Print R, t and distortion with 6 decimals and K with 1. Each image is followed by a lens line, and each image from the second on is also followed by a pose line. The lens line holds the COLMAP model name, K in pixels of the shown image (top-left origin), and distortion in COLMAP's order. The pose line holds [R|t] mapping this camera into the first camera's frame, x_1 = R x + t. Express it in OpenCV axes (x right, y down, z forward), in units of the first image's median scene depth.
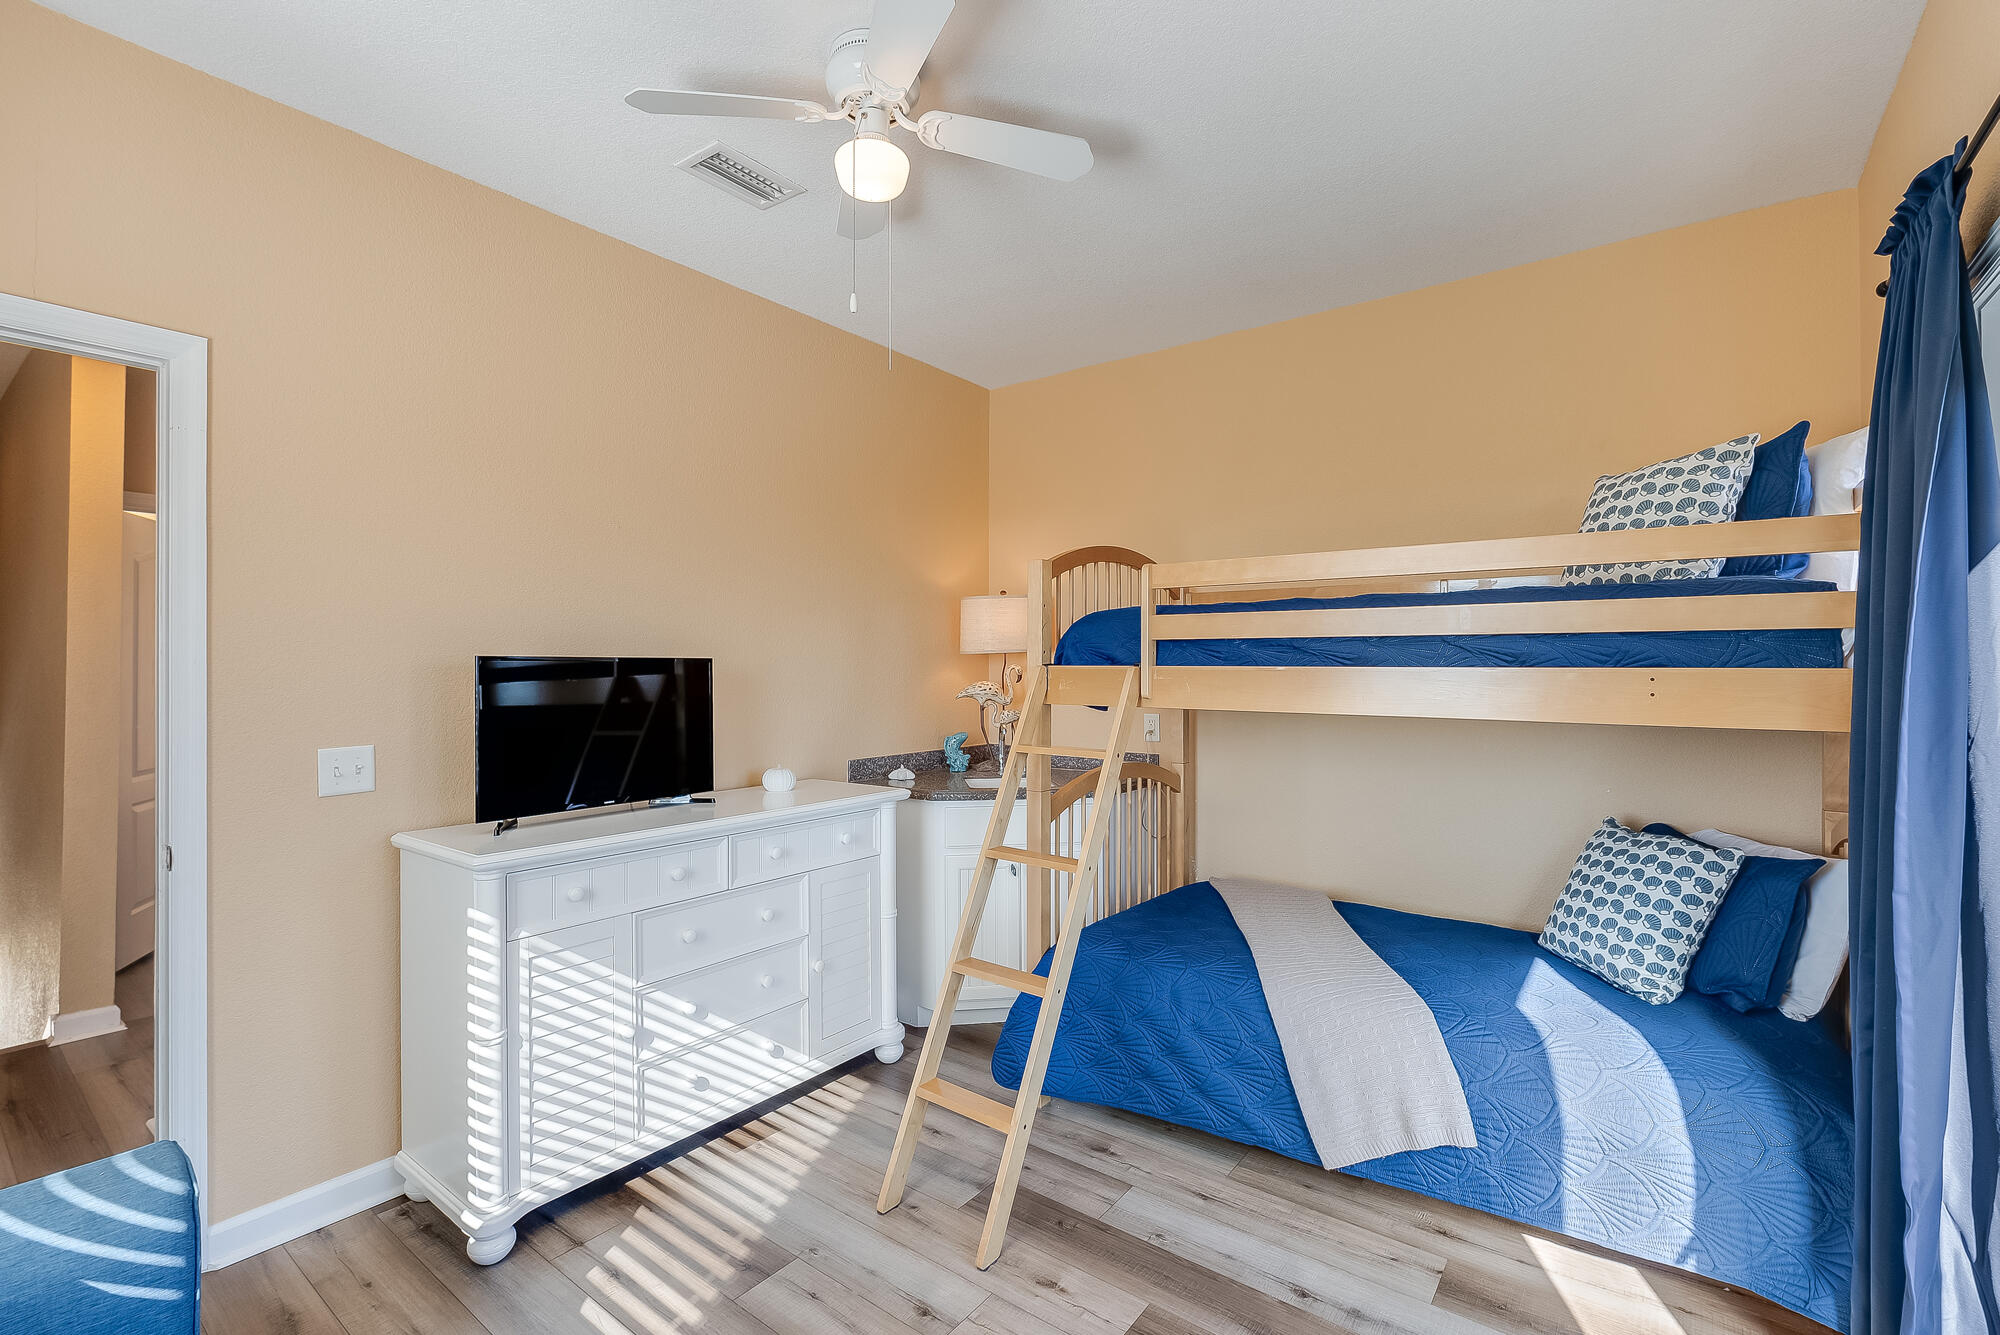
lens RADIAL K [[887.5, 0, 998.4], [0, 887.5, 670.4], [0, 0, 1]] dist [-0.012545, 0.000970]
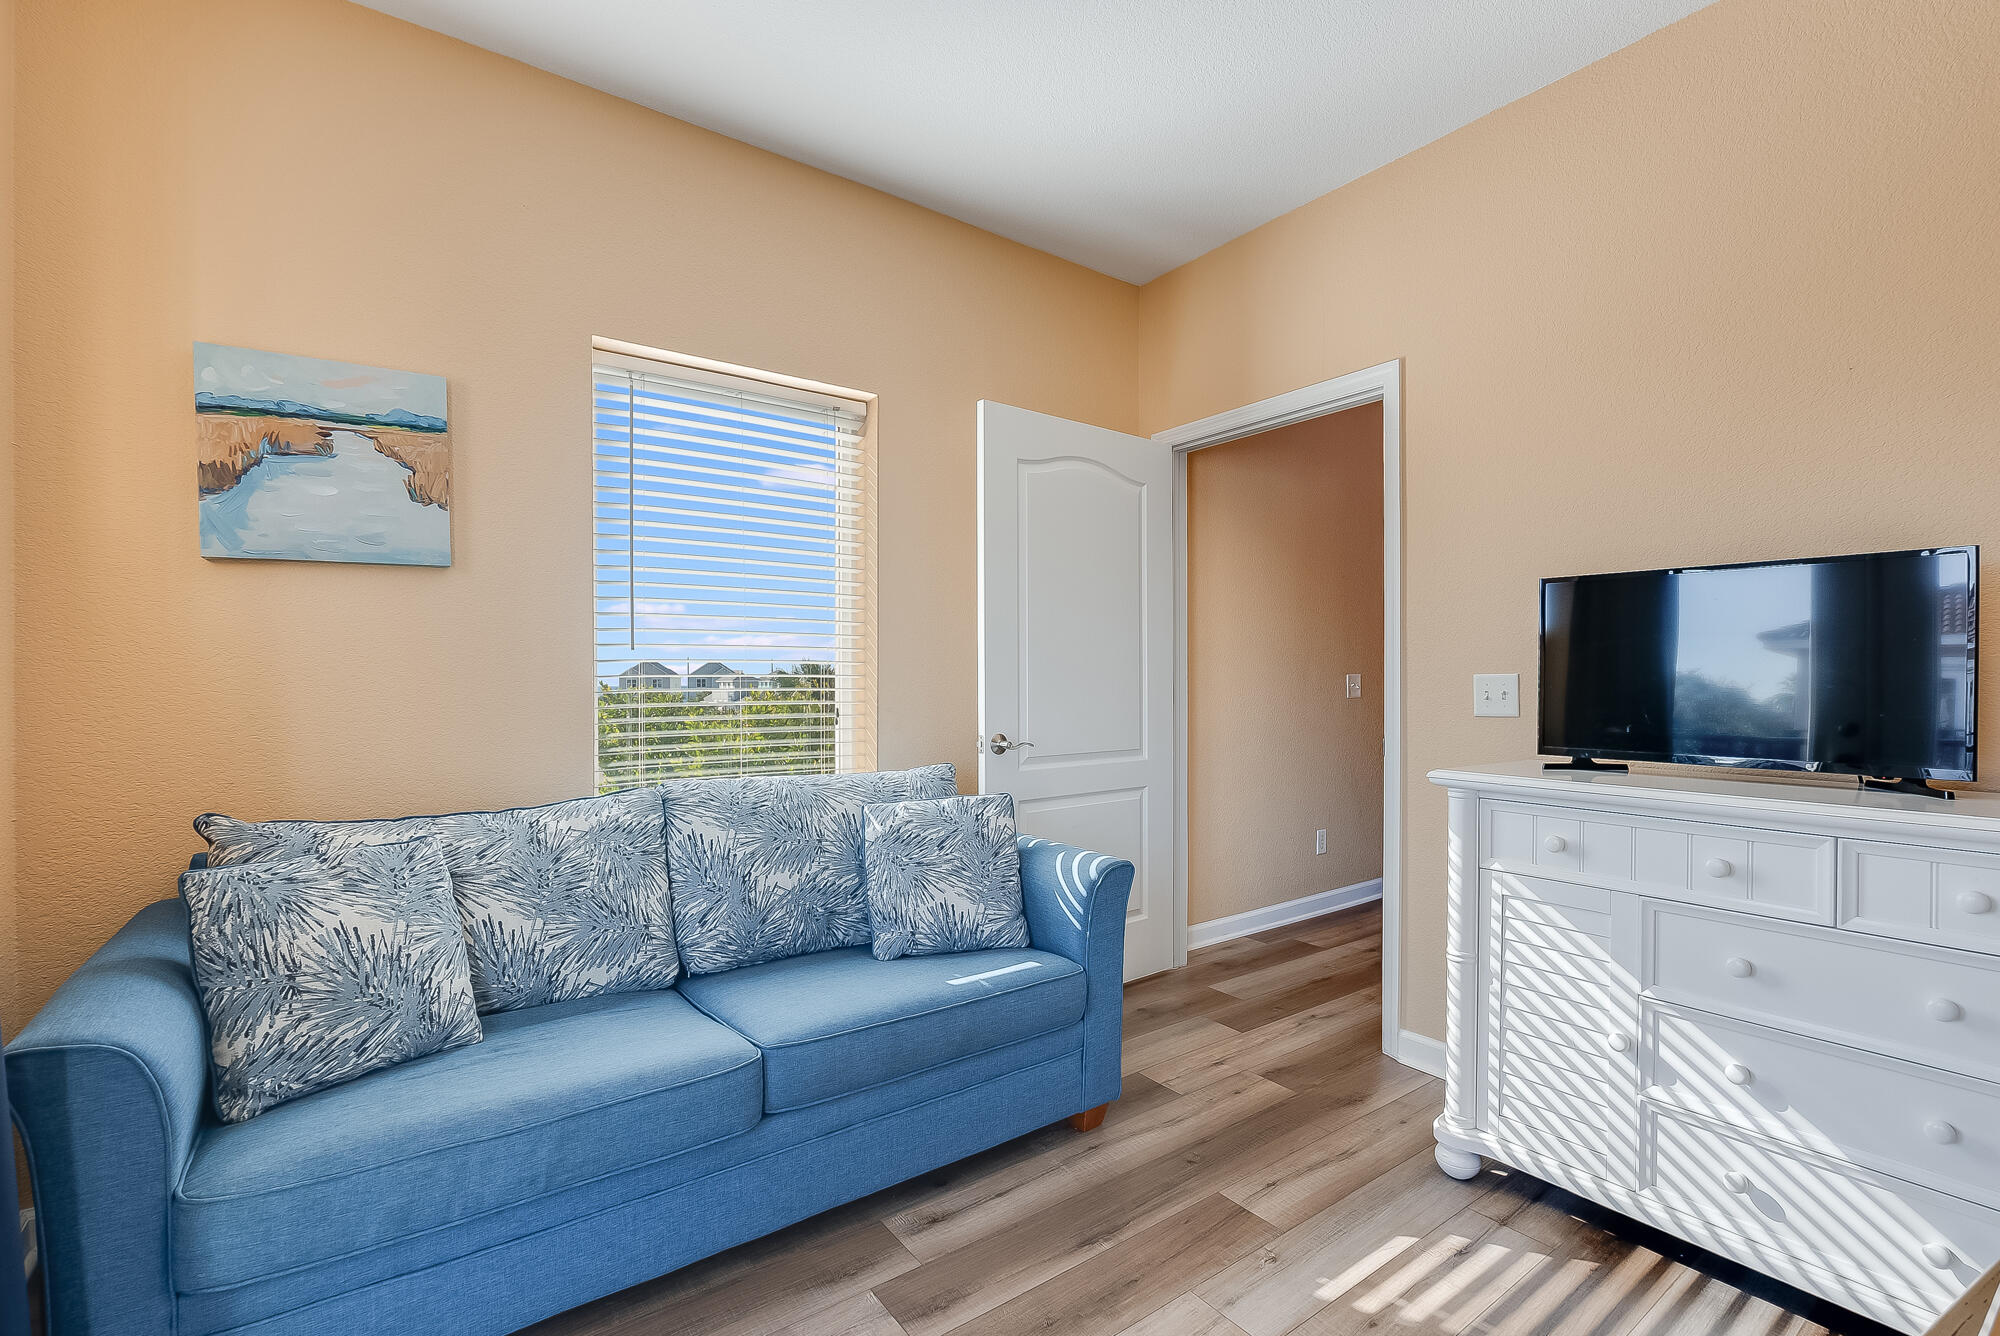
lens RADIAL K [[887.5, 0, 998.5], [0, 887.5, 671.3], [0, 0, 1]] dist [-0.012545, 0.000970]
pose [[-0.282243, 0.000734, -0.959343, 0.490175], [-0.005029, 0.999985, 0.002245, 0.082978], [0.959330, 0.005458, -0.282235, 0.701262]]
